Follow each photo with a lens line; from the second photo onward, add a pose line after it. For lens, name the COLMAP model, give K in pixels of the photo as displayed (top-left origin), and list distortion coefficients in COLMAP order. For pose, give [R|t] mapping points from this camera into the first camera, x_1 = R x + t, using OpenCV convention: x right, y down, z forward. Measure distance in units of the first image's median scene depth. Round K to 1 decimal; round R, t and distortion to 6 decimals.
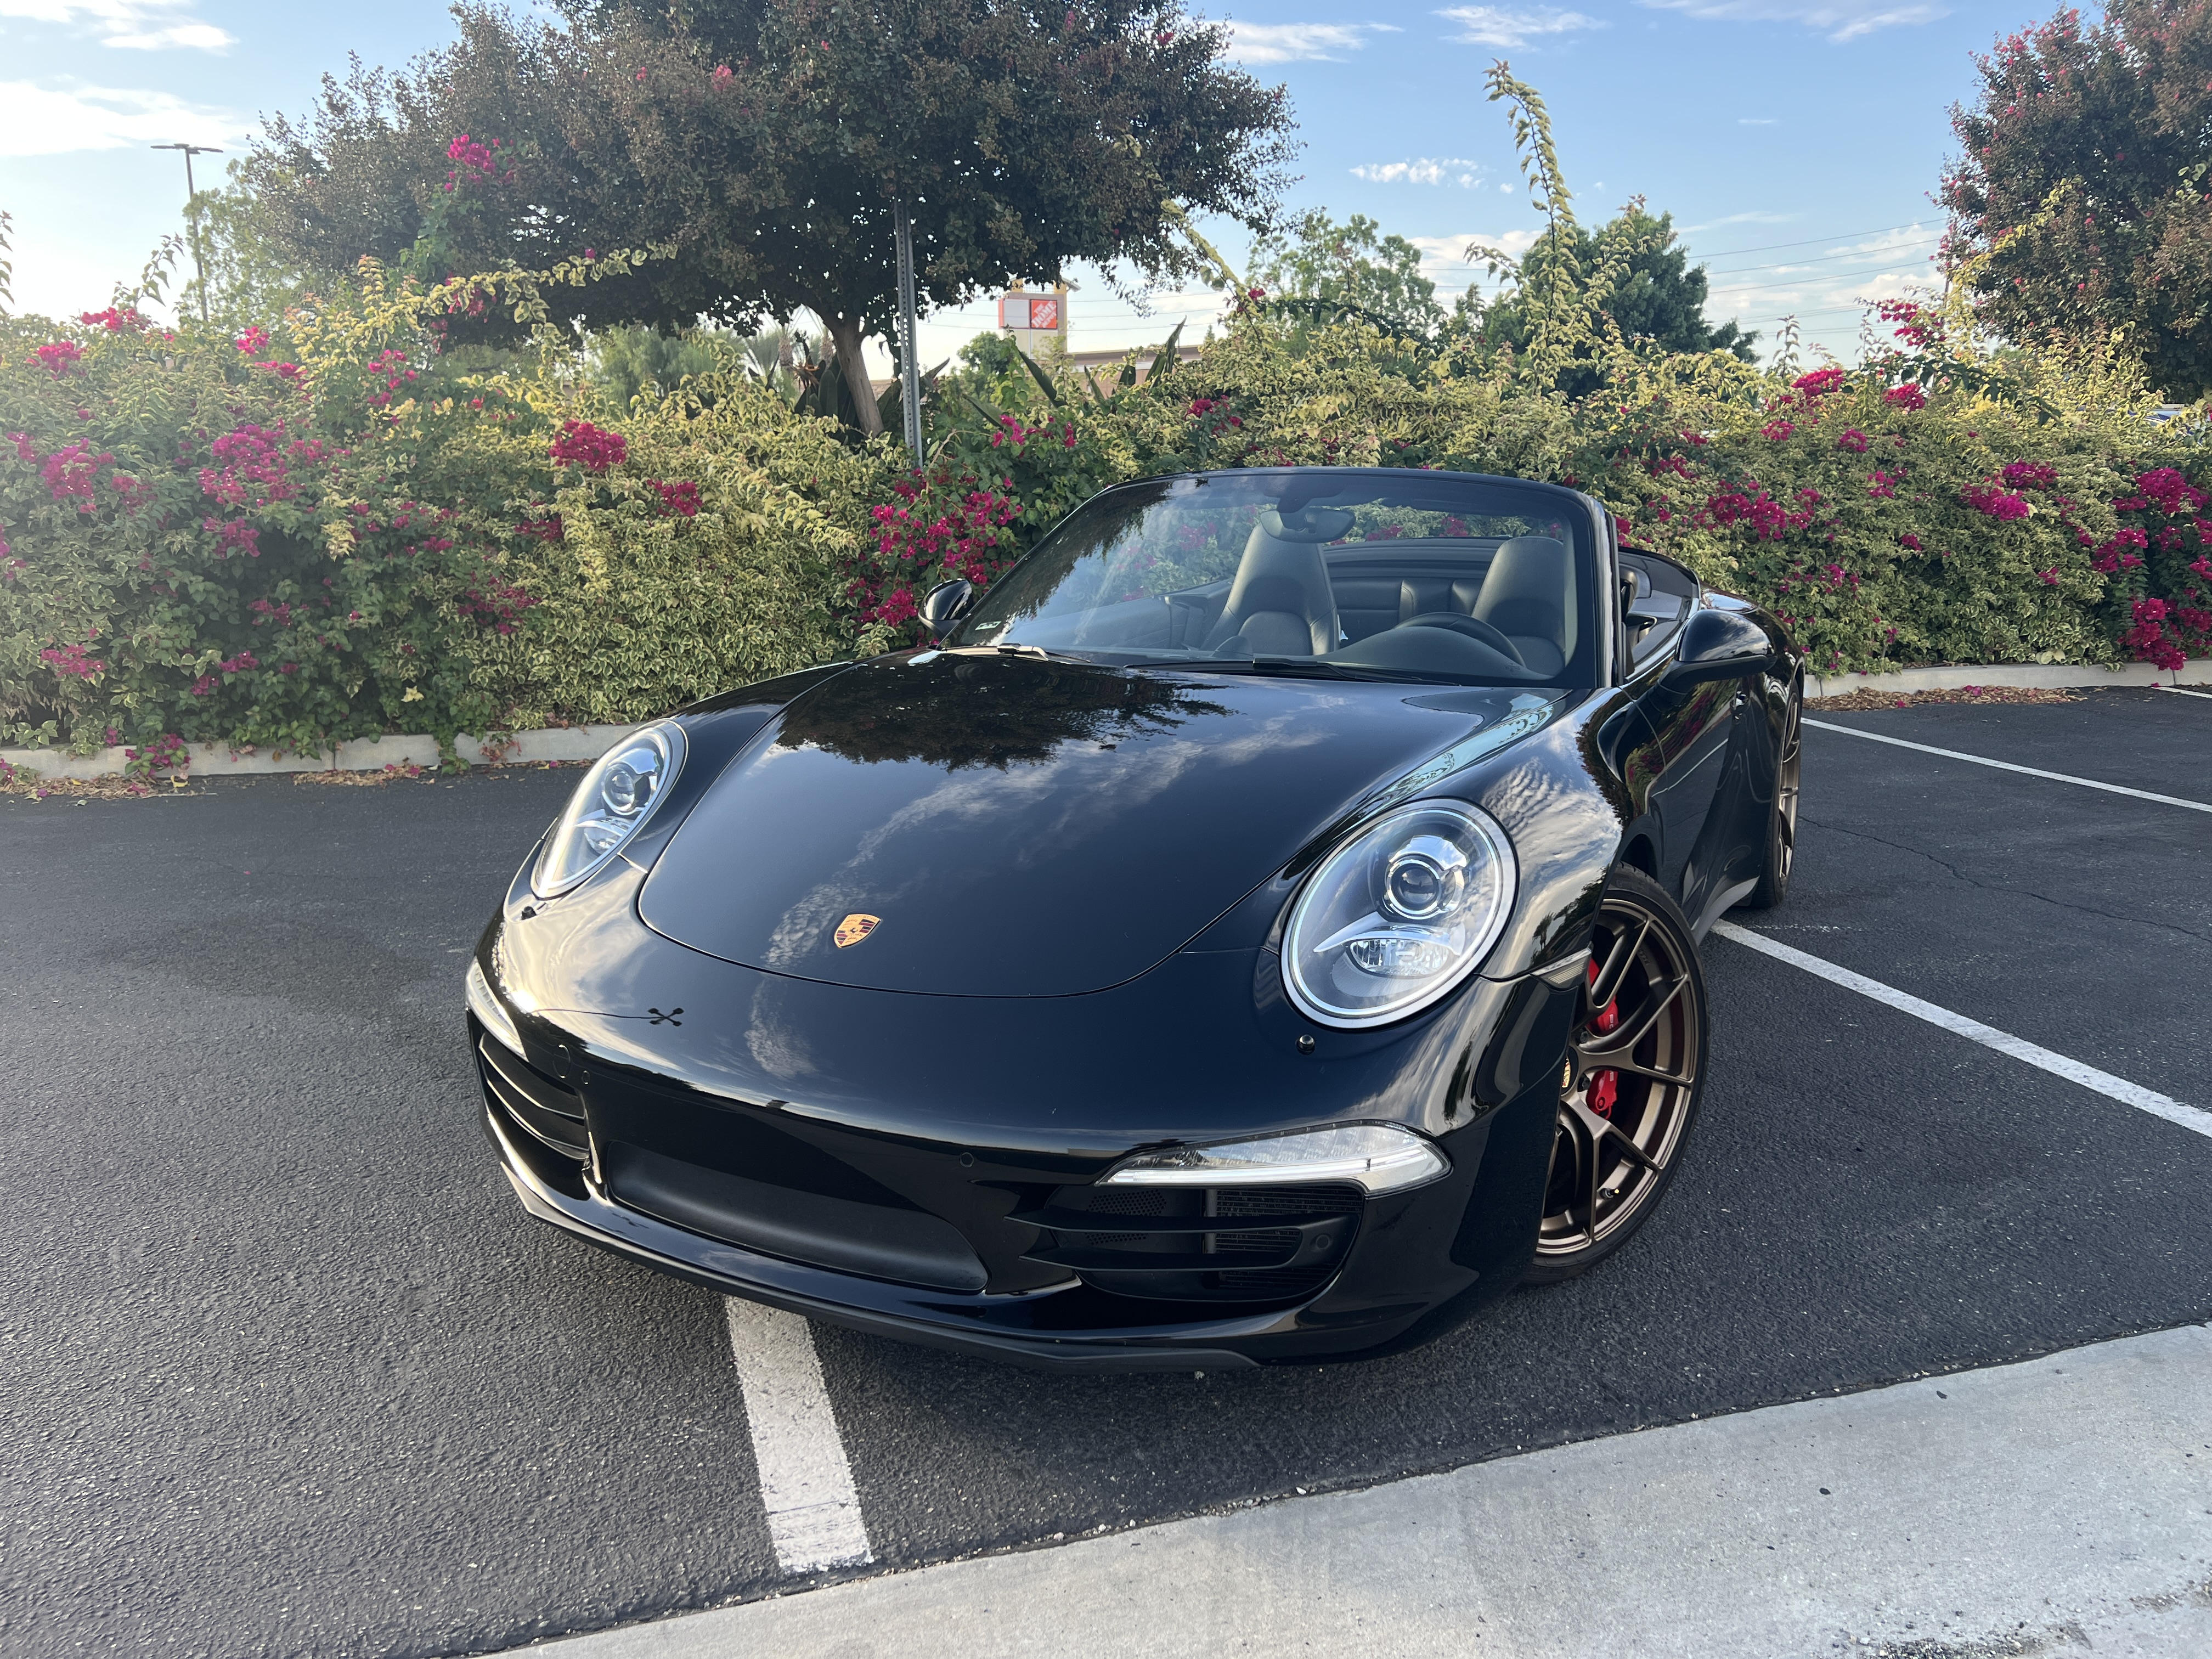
lens RADIAL K [[1696.6, 0, 1091.3], [0, 1696.6, 843.9], [0, 0, 1]] dist [0.047881, -0.057442]
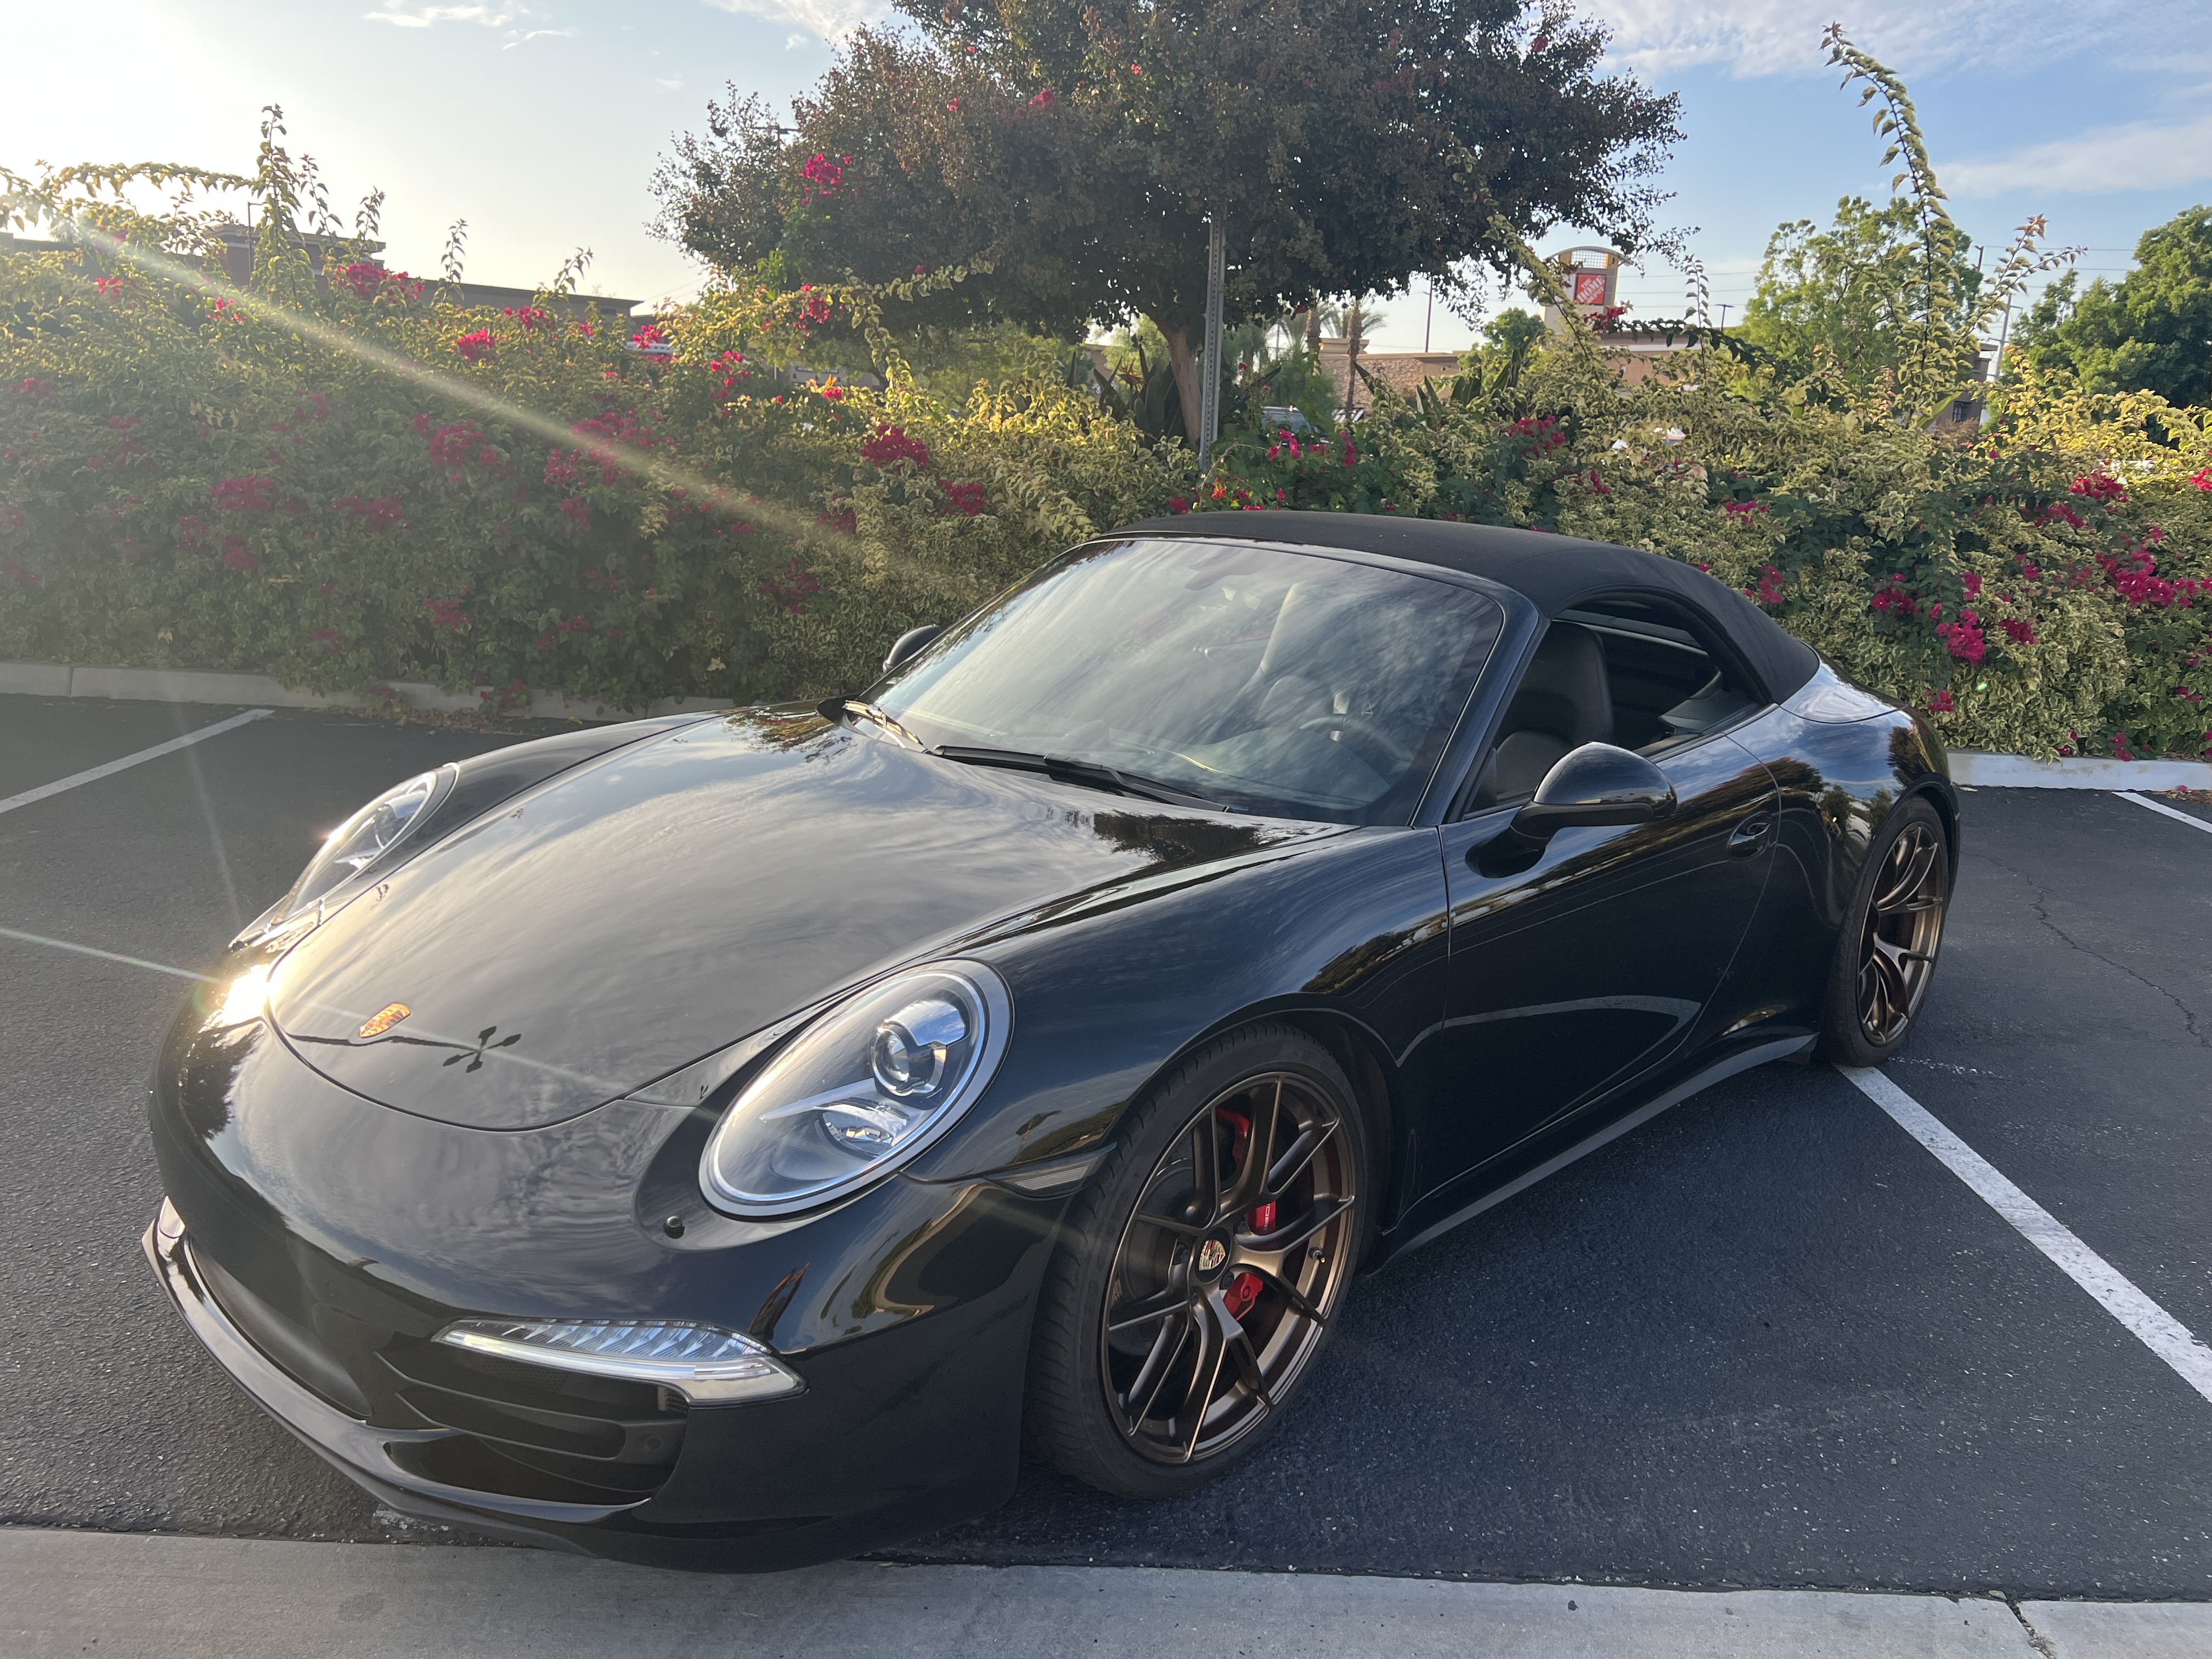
lens RADIAL K [[1696.6, 0, 1115.9], [0, 1696.6, 820.8], [0, 0, 1]] dist [0.047881, -0.057442]
pose [[0.955262, 0.108987, -0.274949, 0.162546], [-0.107514, 0.993993, 0.020470, -0.034627], [0.275528, 0.010007, 0.961241, 0.007597]]
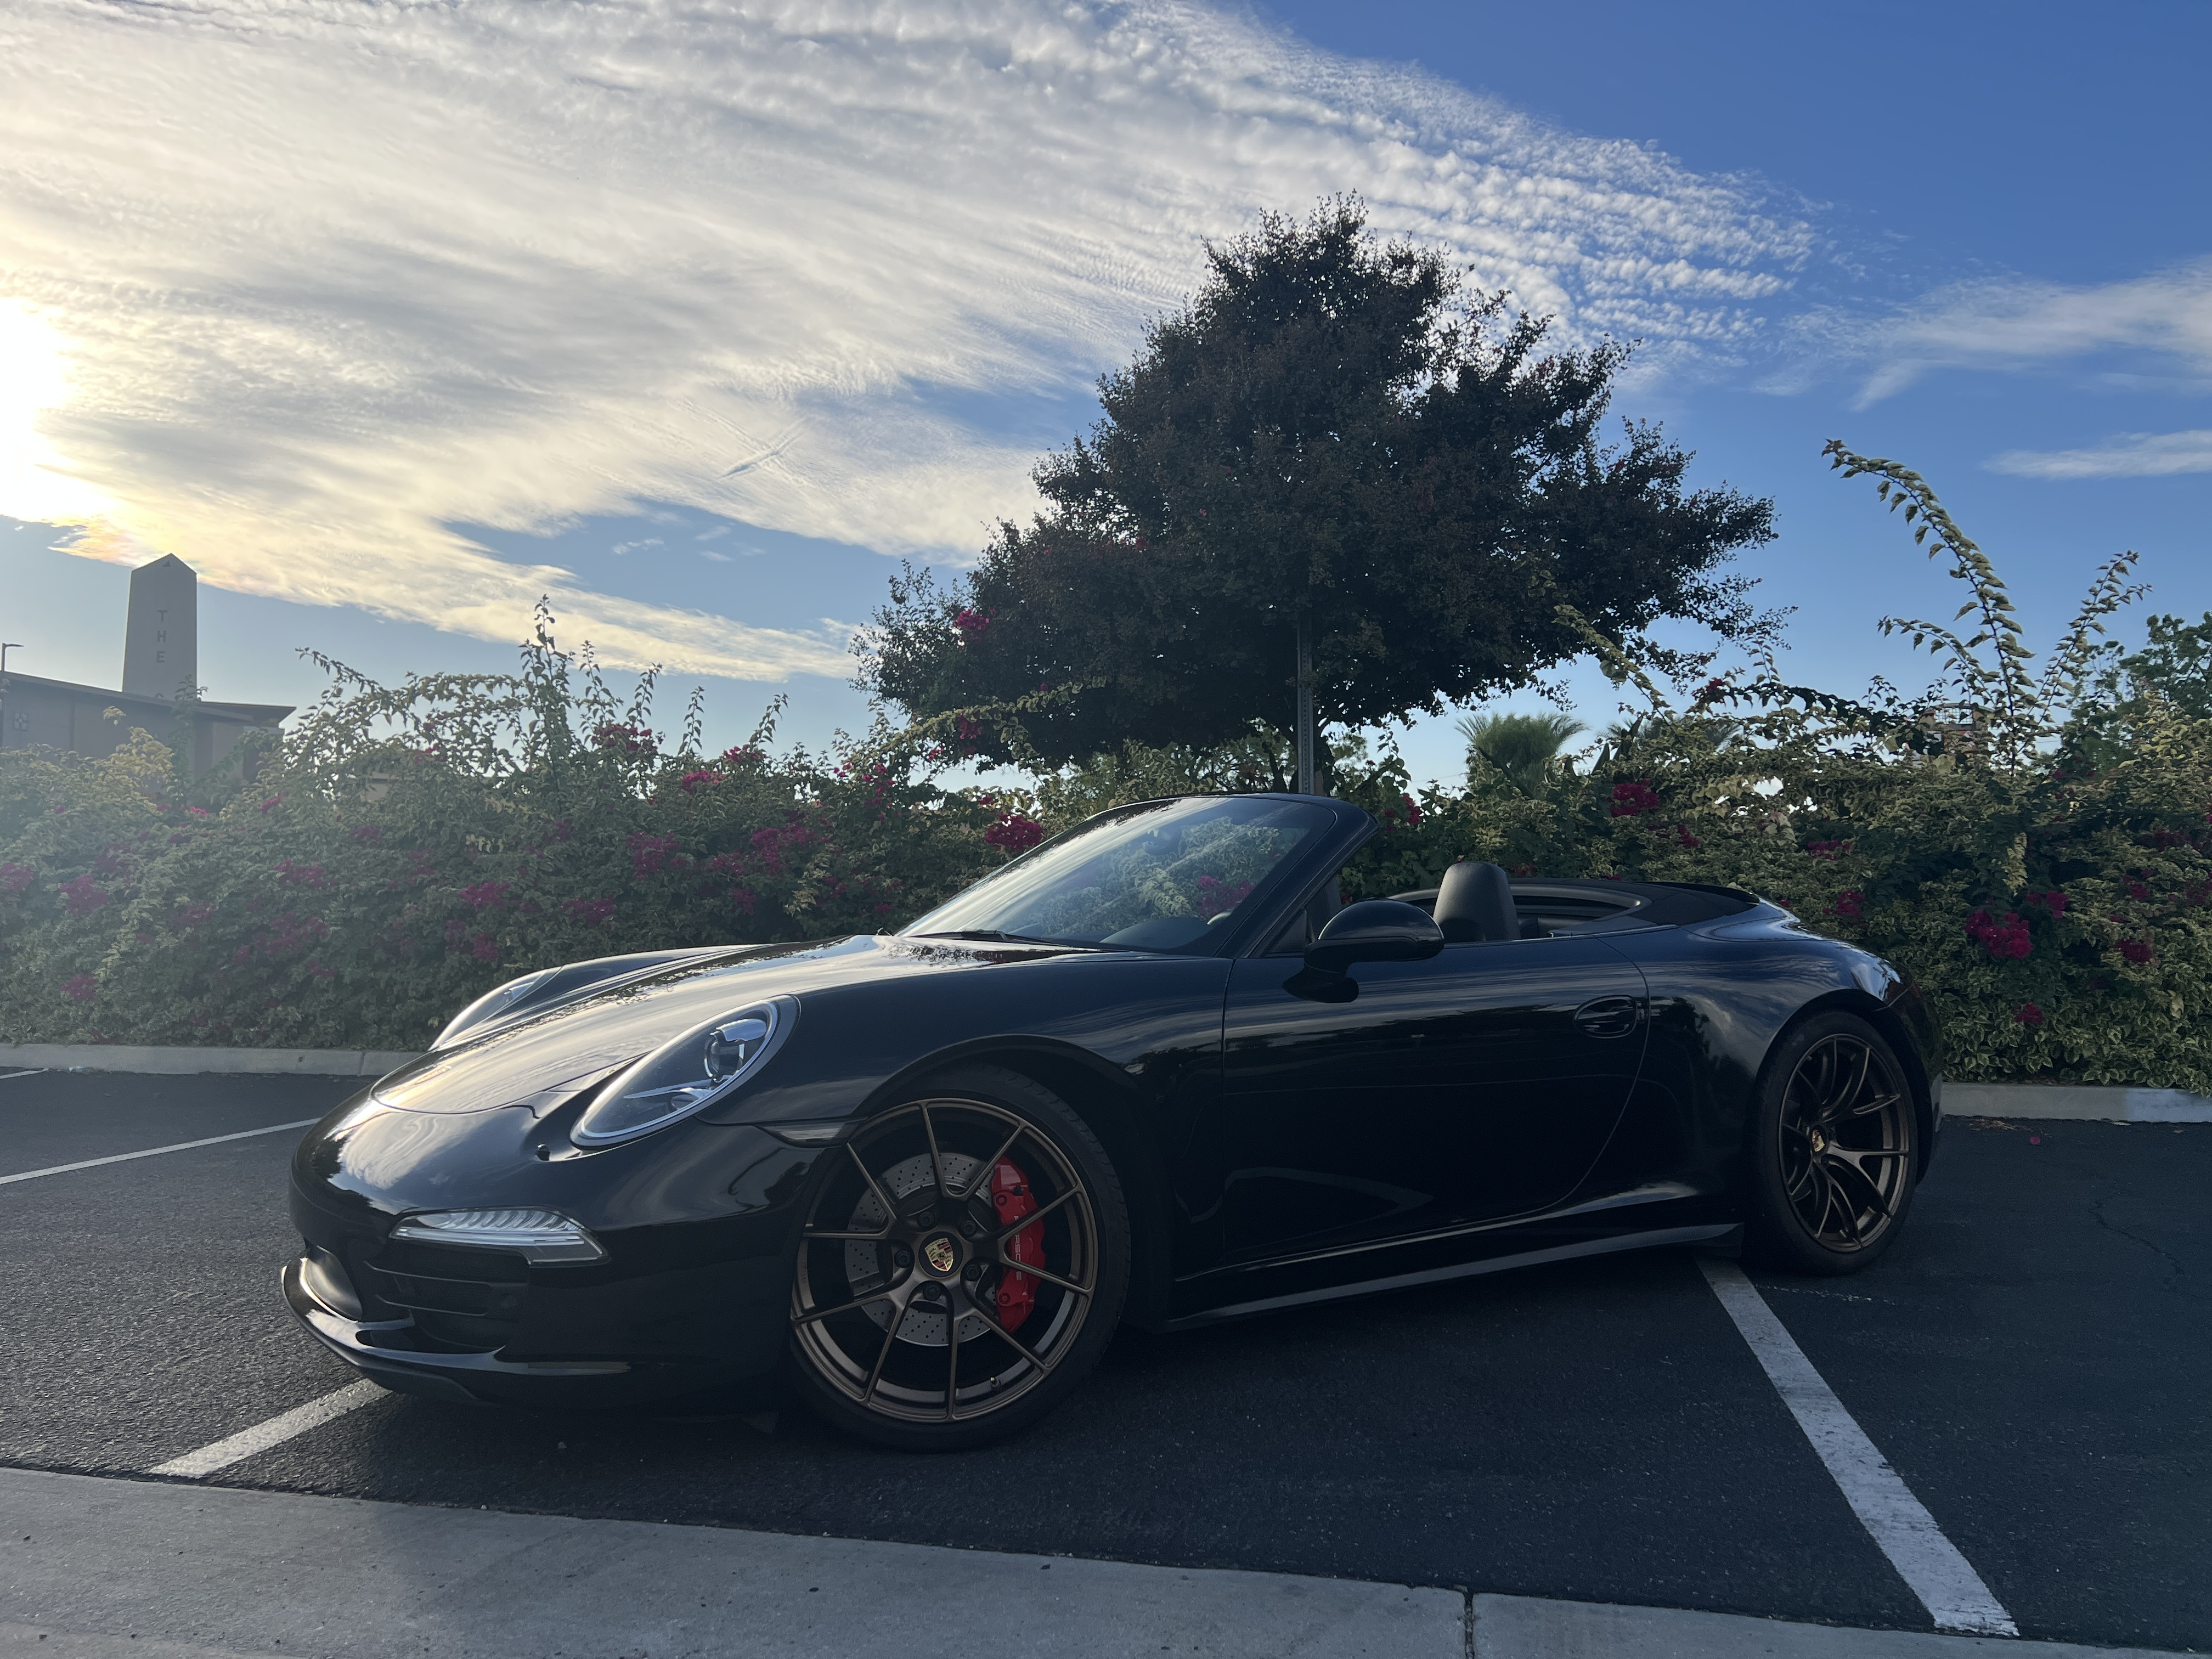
lens RADIAL K [[1696.6, 0, 1106.6], [0, 1696.6, 841.8], [0, 0, 1]] dist [0.047881, -0.057442]
pose [[0.867121, -0.022727, -0.497580, 0.369158], [-0.105398, 0.967966, -0.227887, 0.043993], [0.486819, 0.250050, 0.836948, 0.010168]]
